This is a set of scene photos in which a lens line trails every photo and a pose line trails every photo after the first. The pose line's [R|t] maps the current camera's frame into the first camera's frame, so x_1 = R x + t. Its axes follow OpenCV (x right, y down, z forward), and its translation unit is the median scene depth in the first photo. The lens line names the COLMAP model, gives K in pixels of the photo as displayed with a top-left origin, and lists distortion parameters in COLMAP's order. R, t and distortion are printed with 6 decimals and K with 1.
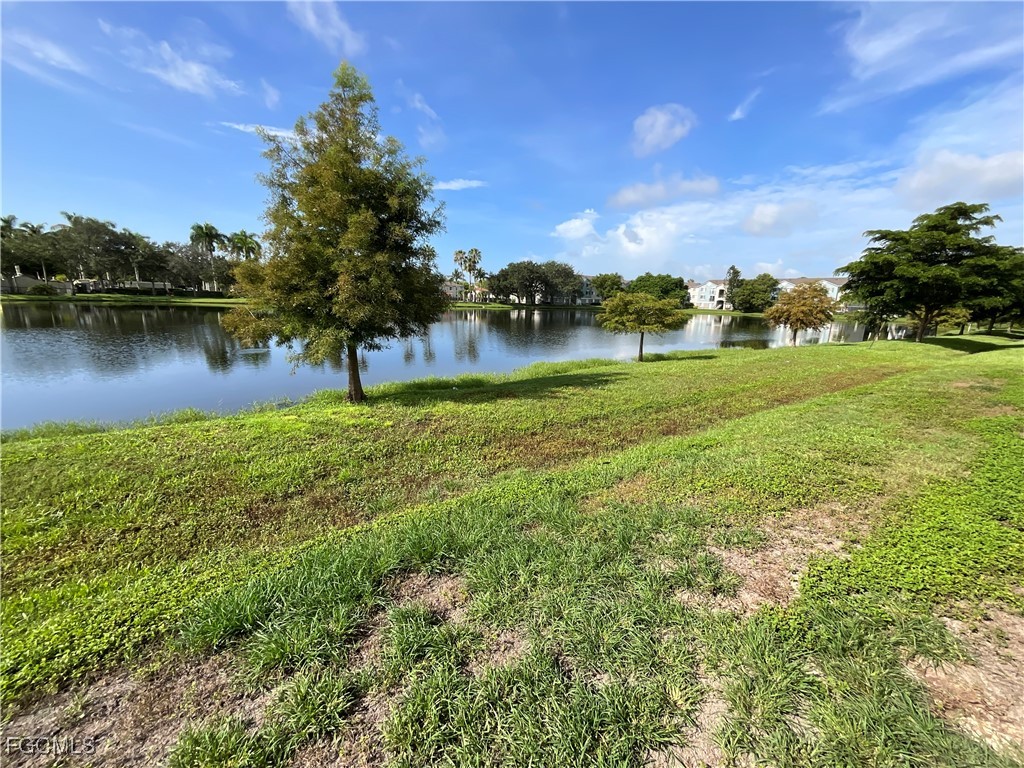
lens RADIAL K [[415.3, 0, 513.8], [0, 415.3, 384.0], [0, 0, 1]] dist [0.001877, 0.000785]
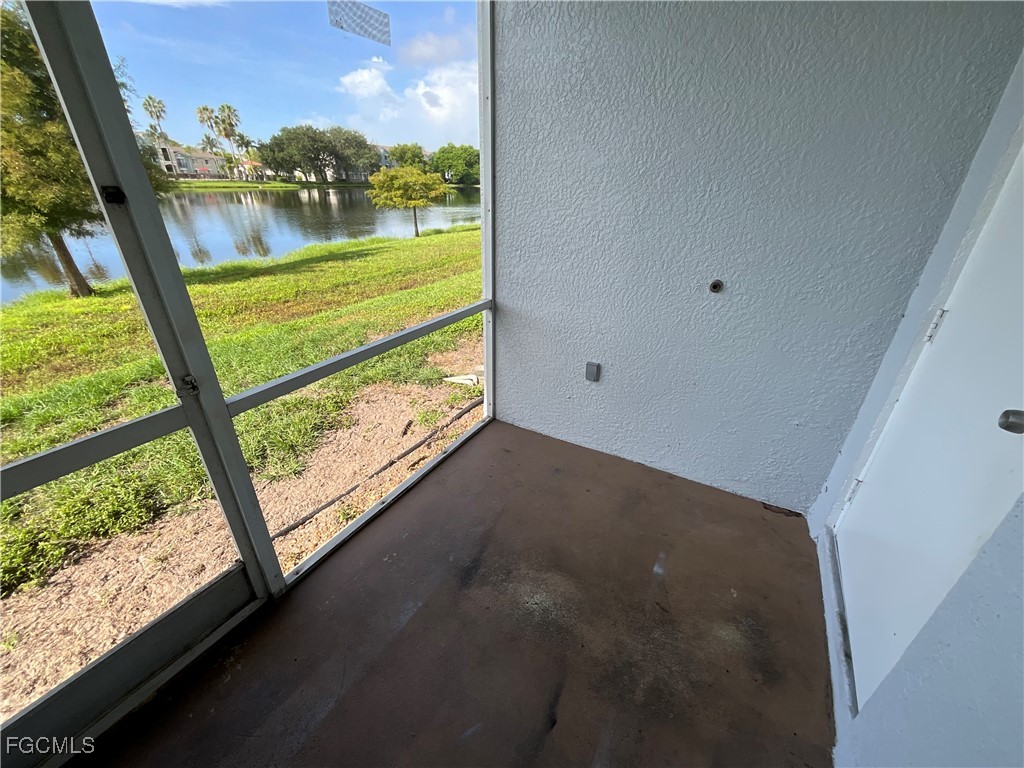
lens RADIAL K [[414.1, 0, 518.1], [0, 414.1, 384.9], [0, 0, 1]] dist [-0.001658, -0.000885]
pose [[0.907782, -0.199808, 0.368792, 0.148263], [0.094596, 0.954121, 0.284085, 0.067777], [-0.408635, -0.223001, 0.885036, -0.317683]]
